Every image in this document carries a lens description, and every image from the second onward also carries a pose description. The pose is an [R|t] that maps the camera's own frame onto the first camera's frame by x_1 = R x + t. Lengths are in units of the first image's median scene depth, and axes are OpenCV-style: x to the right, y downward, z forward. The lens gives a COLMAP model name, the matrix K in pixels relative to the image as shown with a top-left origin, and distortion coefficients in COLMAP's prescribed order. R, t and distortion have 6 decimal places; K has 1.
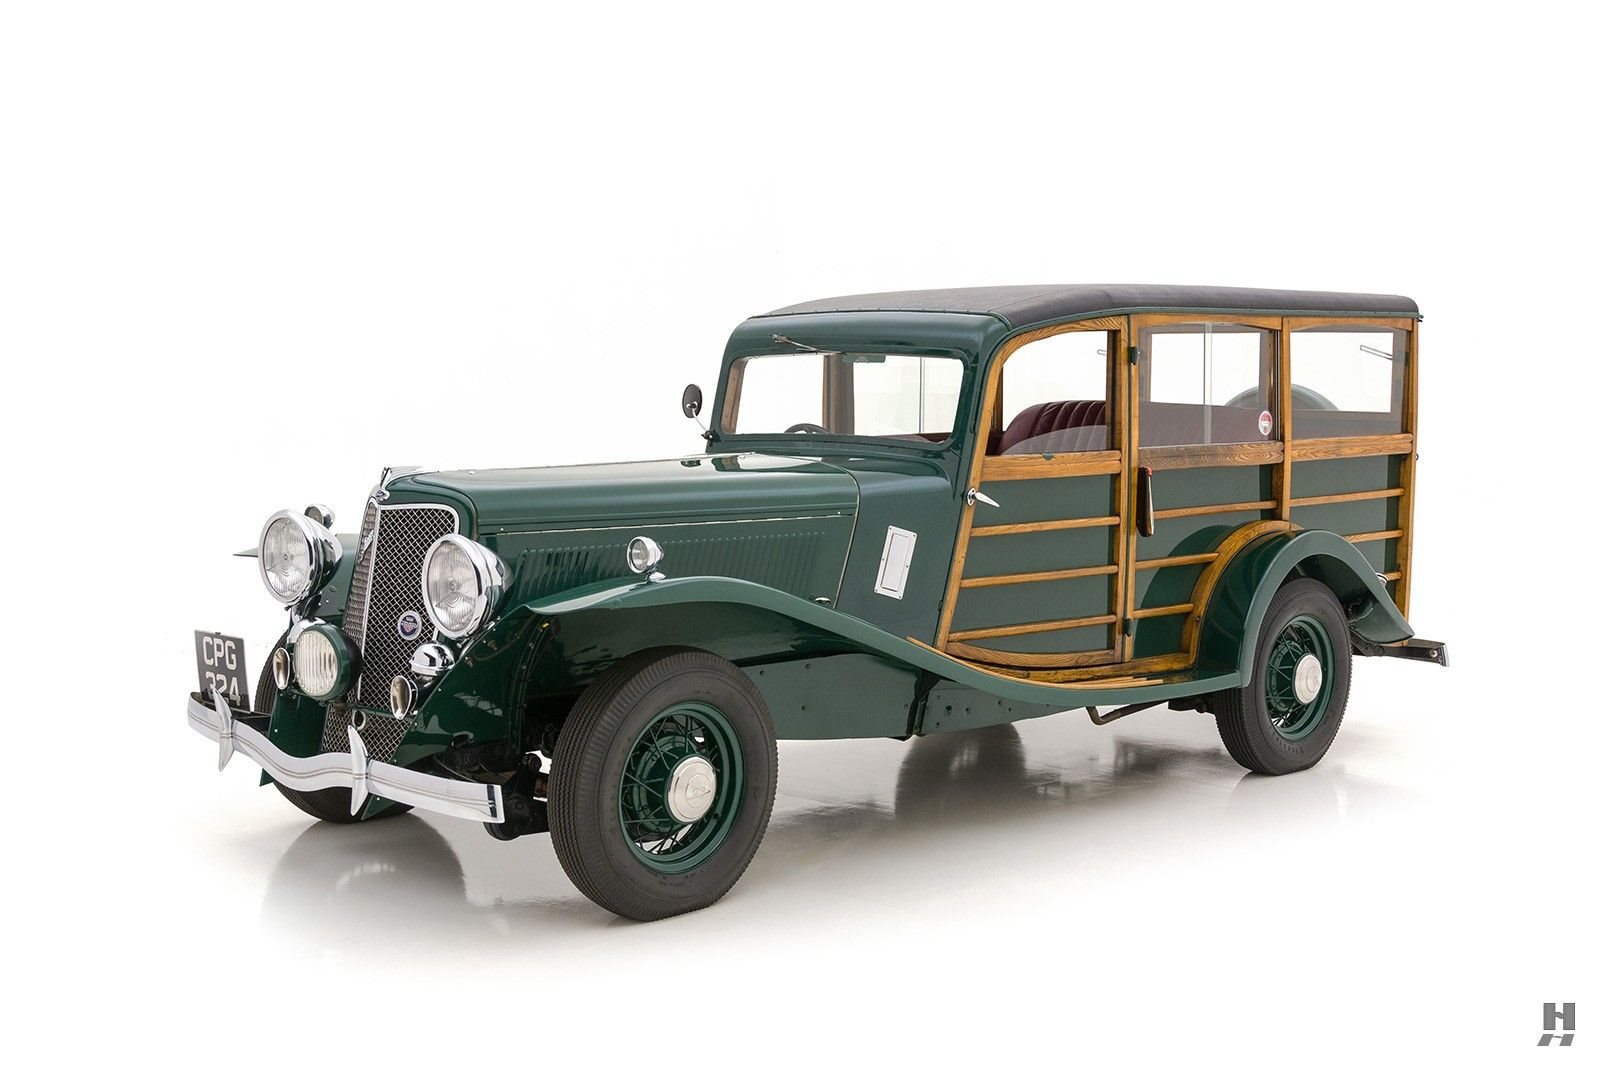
lens RADIAL K [[2005.6, 0, 800.0], [0, 2005.6, 533.5], [0, 0, 1]] dist [0.065459, 0.006015]
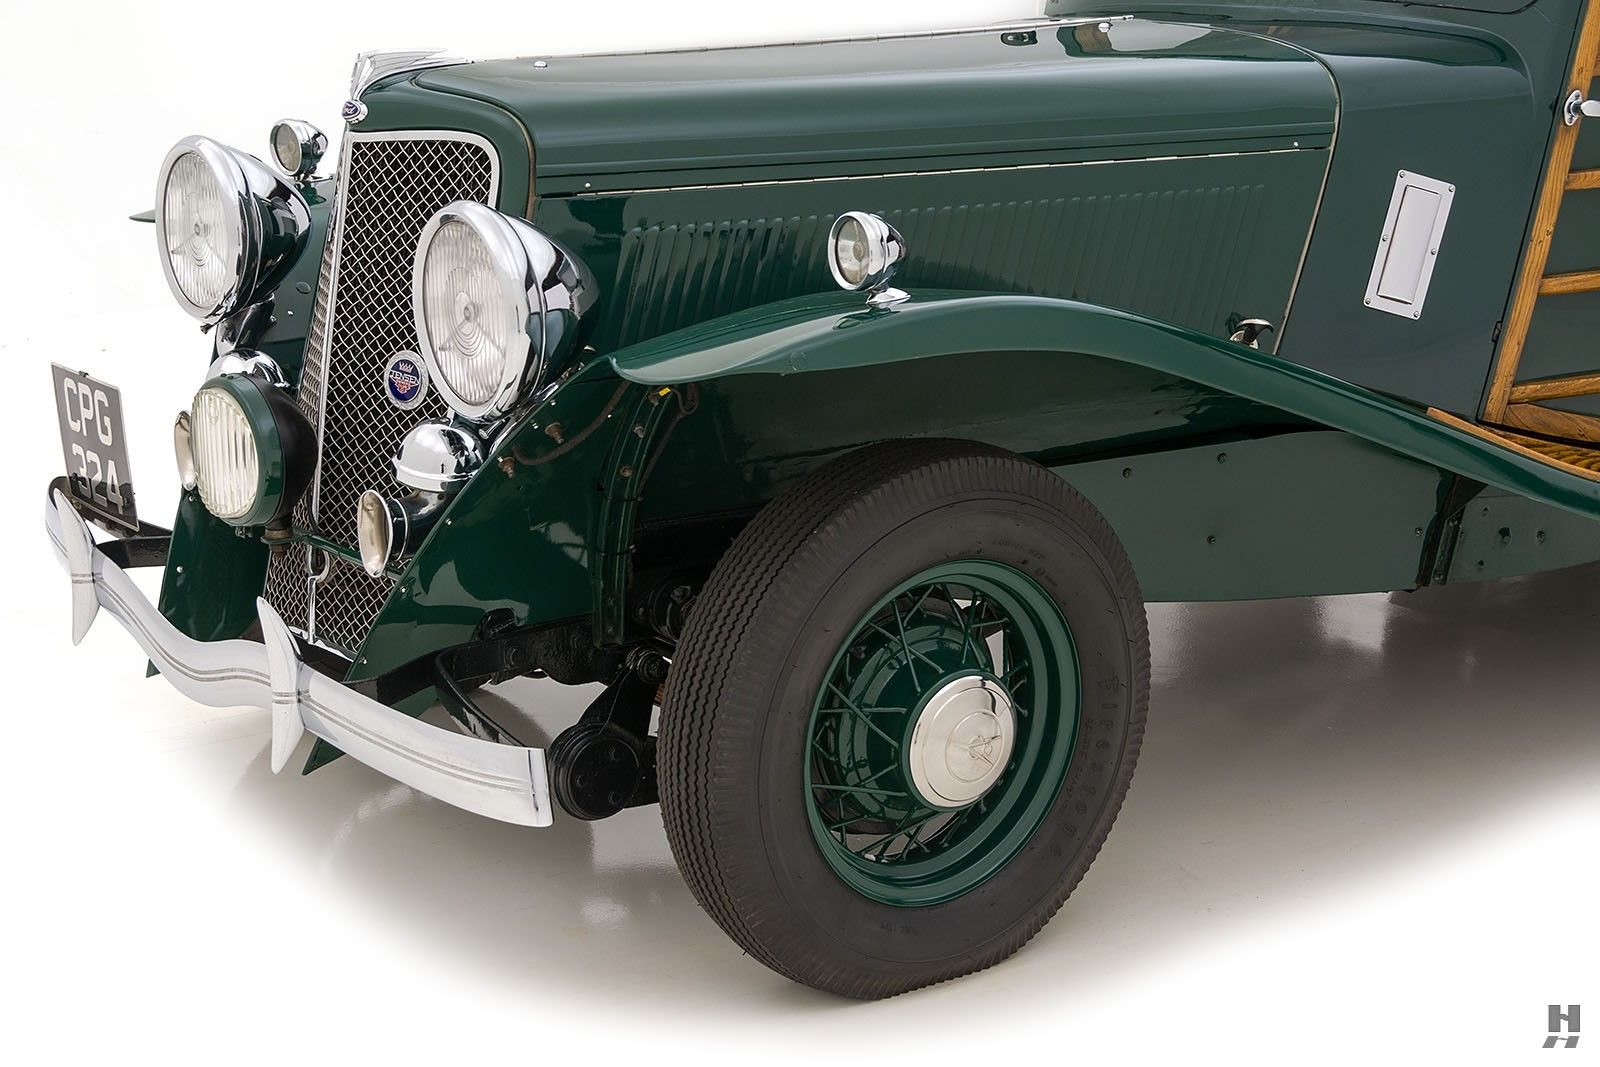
lens RADIAL K [[2768.9, 0, 800.5], [0, 2768.9, 561.5], [0, 0, 1]] dist [0.011070, 0.358737]
pose [[0.987387, 0.029991, -0.155460, 0.009271], [-0.005143, 0.987453, 0.157830, -0.018225], [0.158243, -0.155040, 0.975152, 0.340404]]
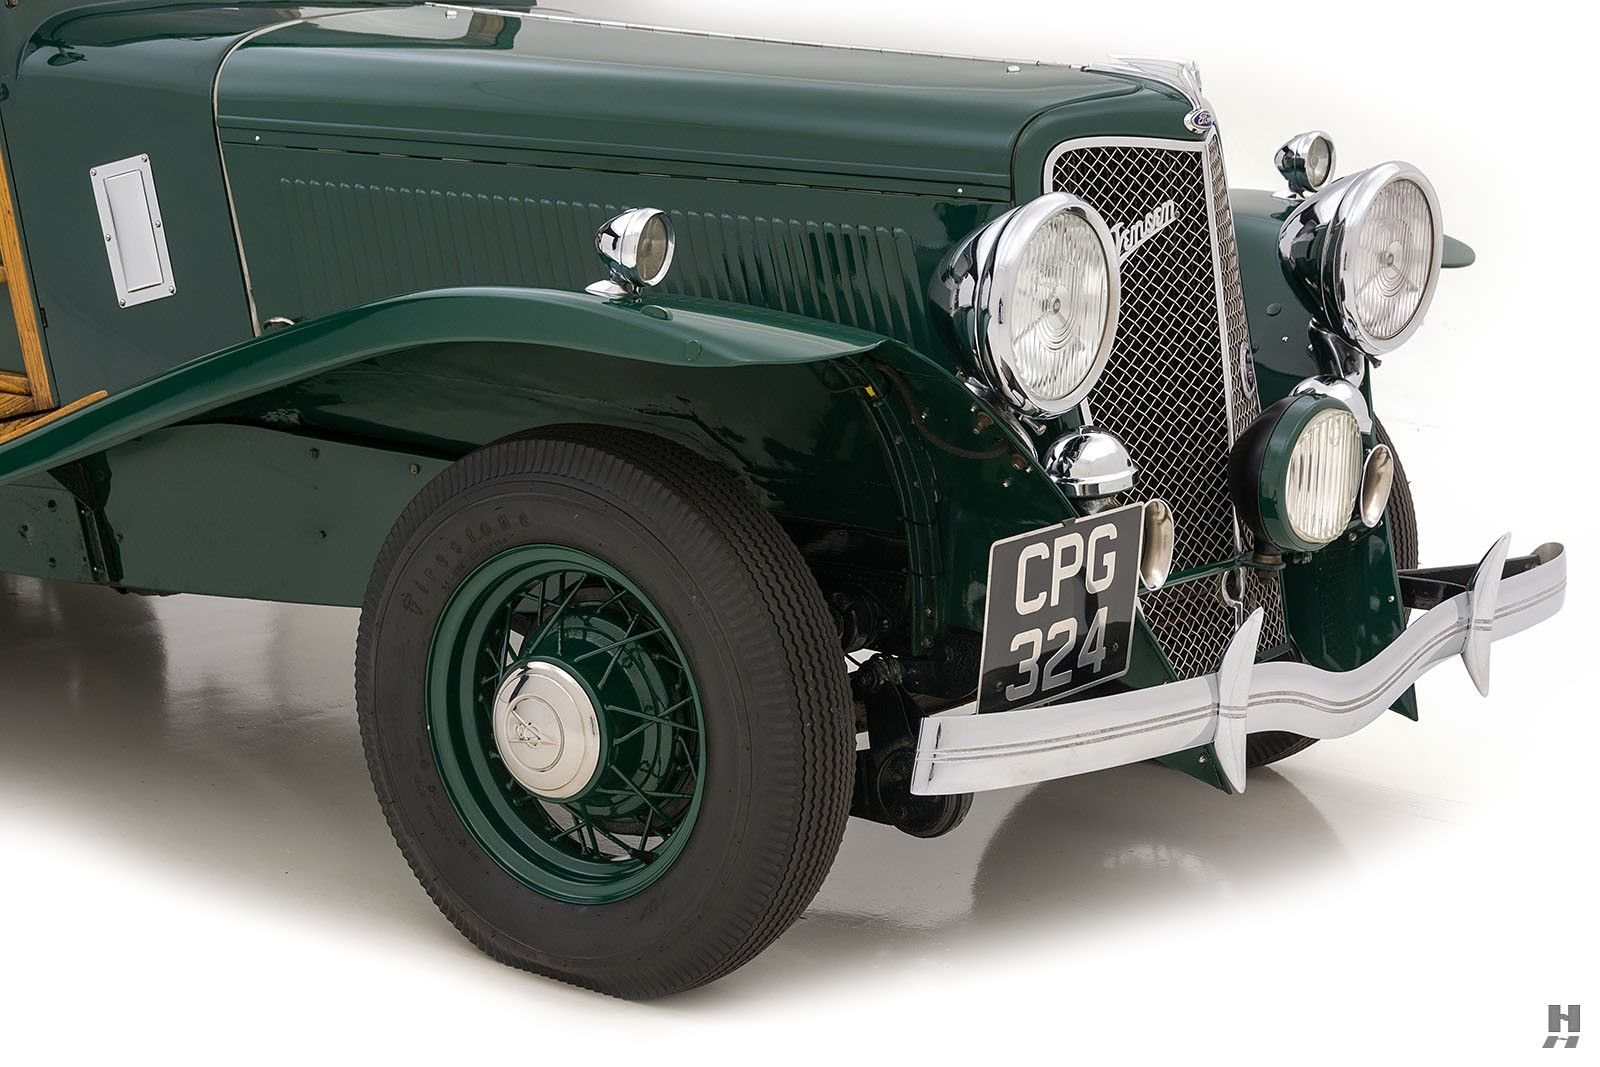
lens RADIAL K [[3270.3, 0, 800.0], [0, 3270.3, 533.5], [0, 0, 1]] dist [0.029477, -0.034741]
pose [[-0.135960, -0.216867, 0.966687, -0.975317], [0.058233, 0.972311, 0.226319, -0.106196], [-0.989001, 0.087064, -0.119566, 1.205870]]
